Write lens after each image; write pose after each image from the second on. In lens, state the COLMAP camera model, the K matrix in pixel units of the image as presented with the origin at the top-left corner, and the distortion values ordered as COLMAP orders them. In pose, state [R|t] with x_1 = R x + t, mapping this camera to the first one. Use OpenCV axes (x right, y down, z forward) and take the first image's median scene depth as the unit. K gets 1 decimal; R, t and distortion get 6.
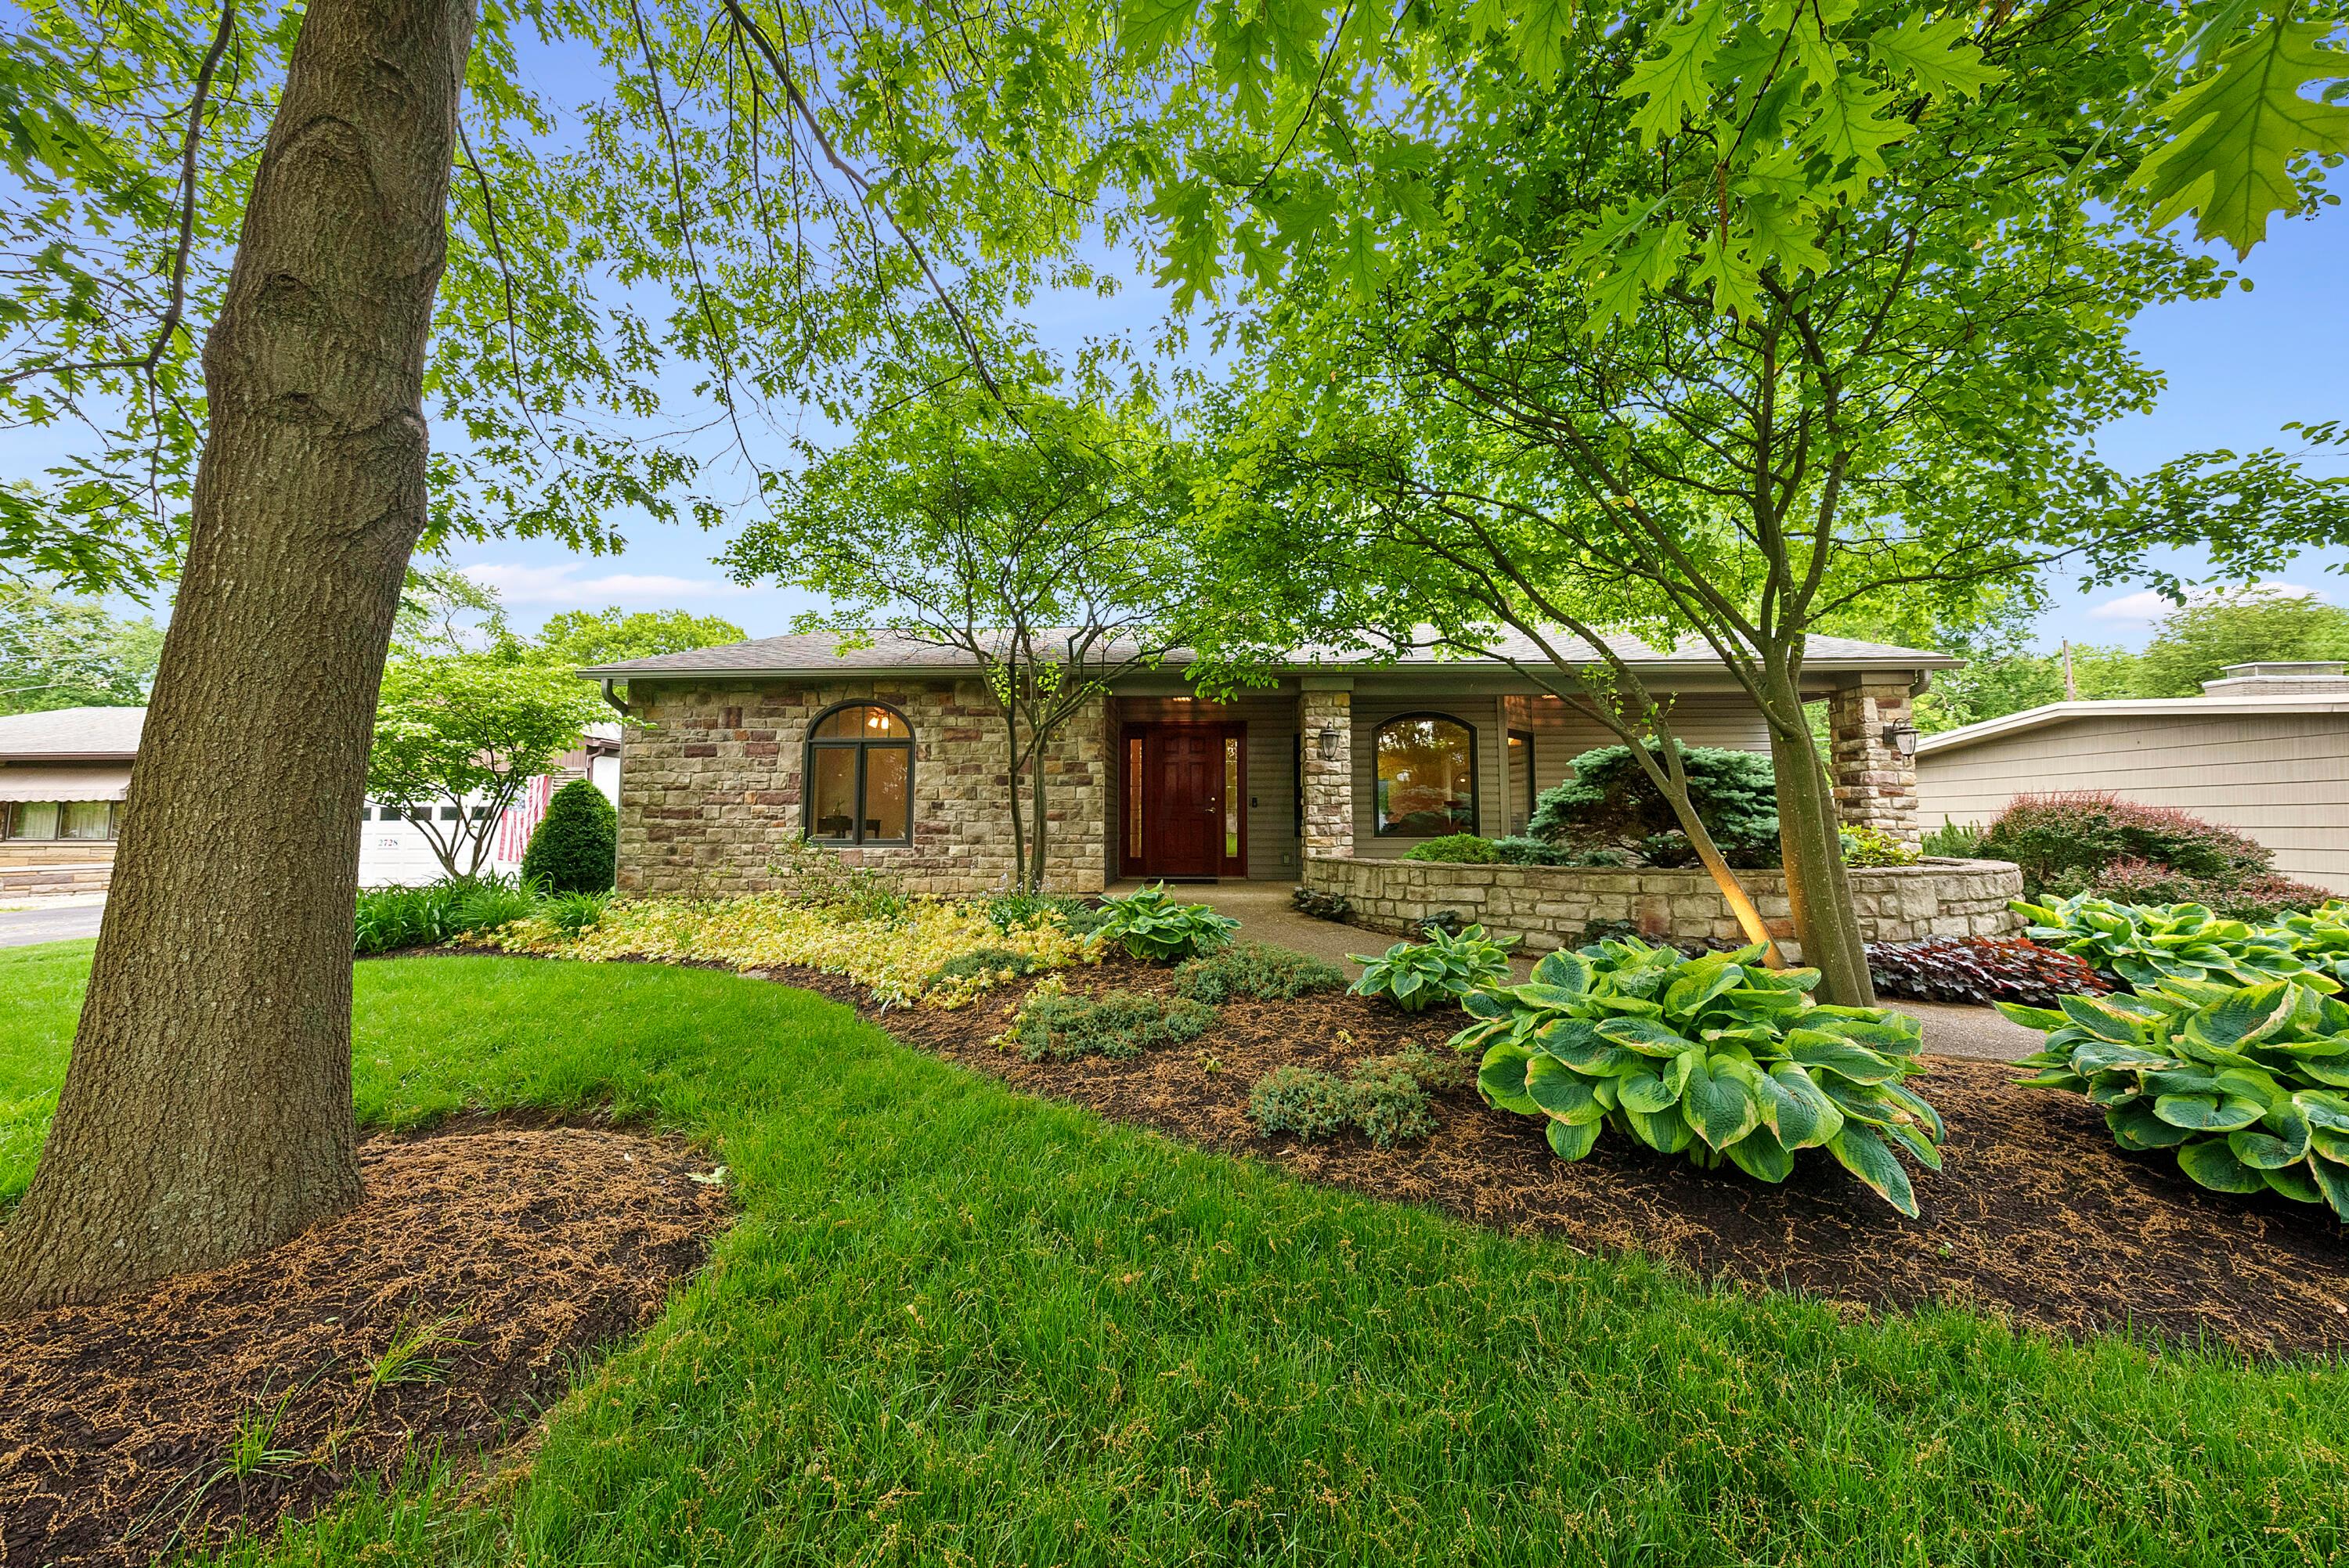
lens RADIAL K [[798.8, 0, 1179.1], [0, 798.8, 765.9], [0, 0, 1]] dist [-0.001043, 0.000002]
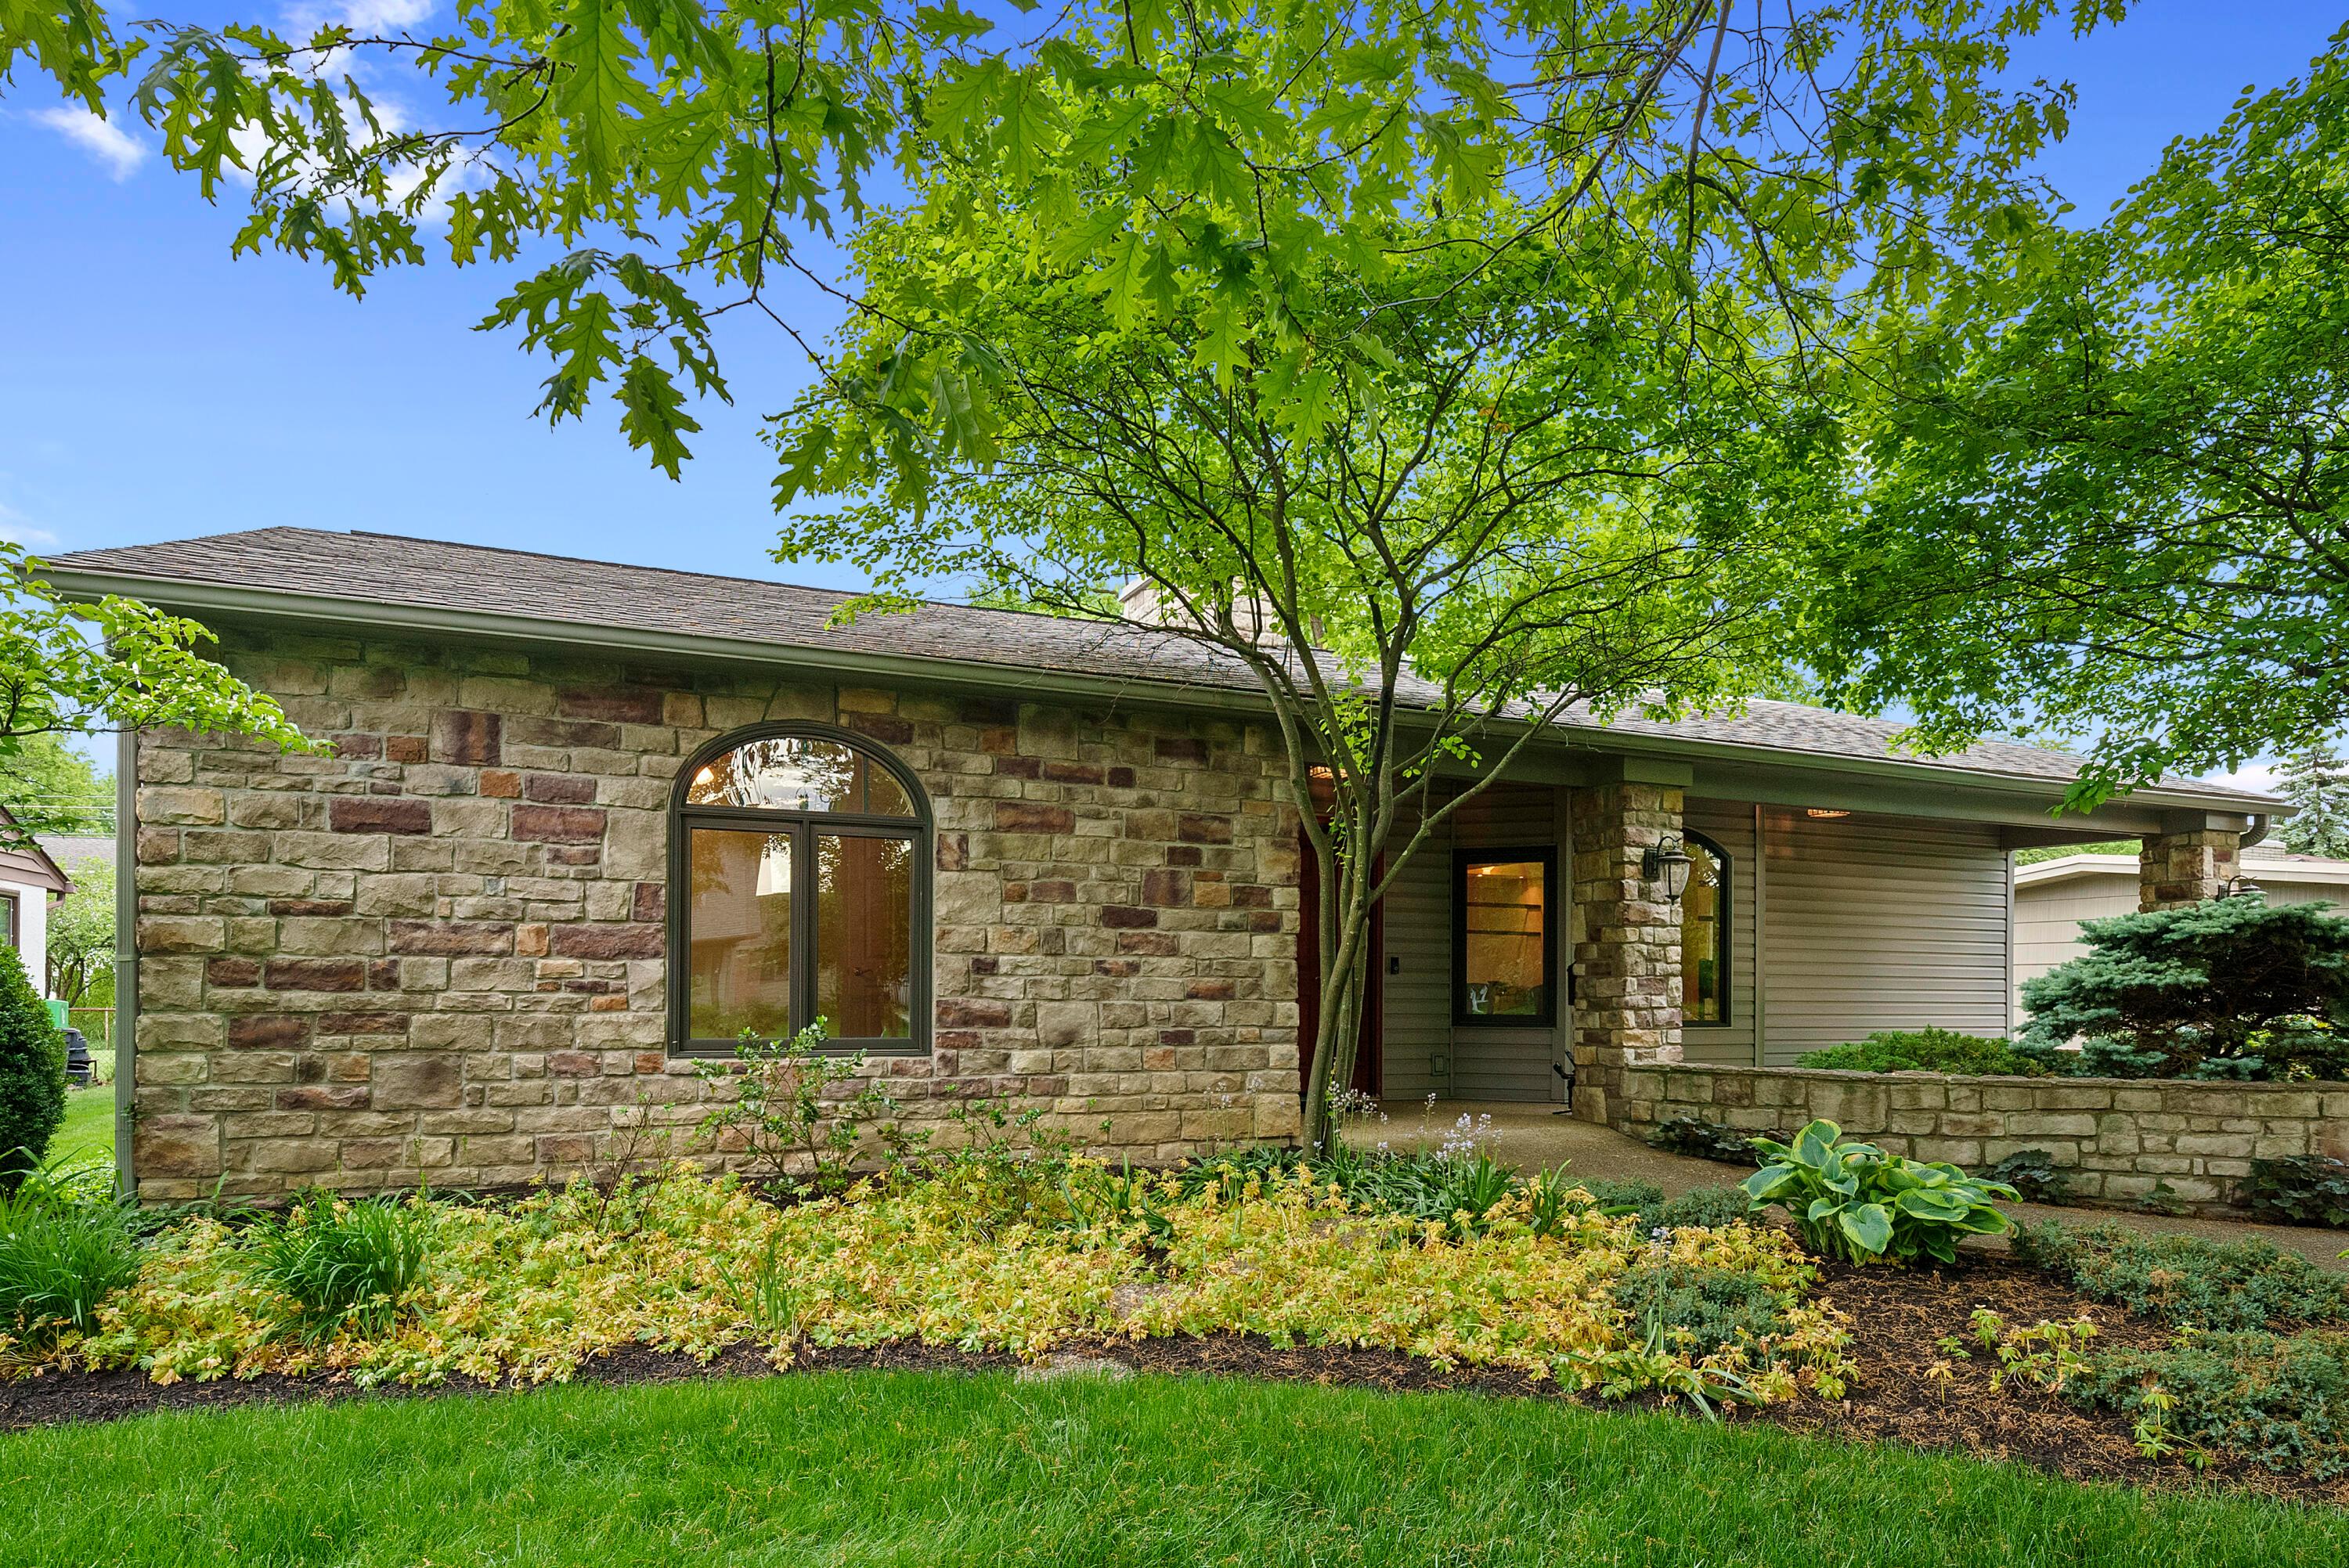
lens RADIAL K [[1367.3, 0, 1179.9], [0, 1367.3, 983.2], [0, 0, 1]] dist [0.003441, 0.000265]
pose [[0.899473, 0.010411, 0.436851, -0.568345], [-0.042067, 0.997136, 0.062851, 0.004123], [-0.434946, -0.074910, 0.897335, 0.232558]]
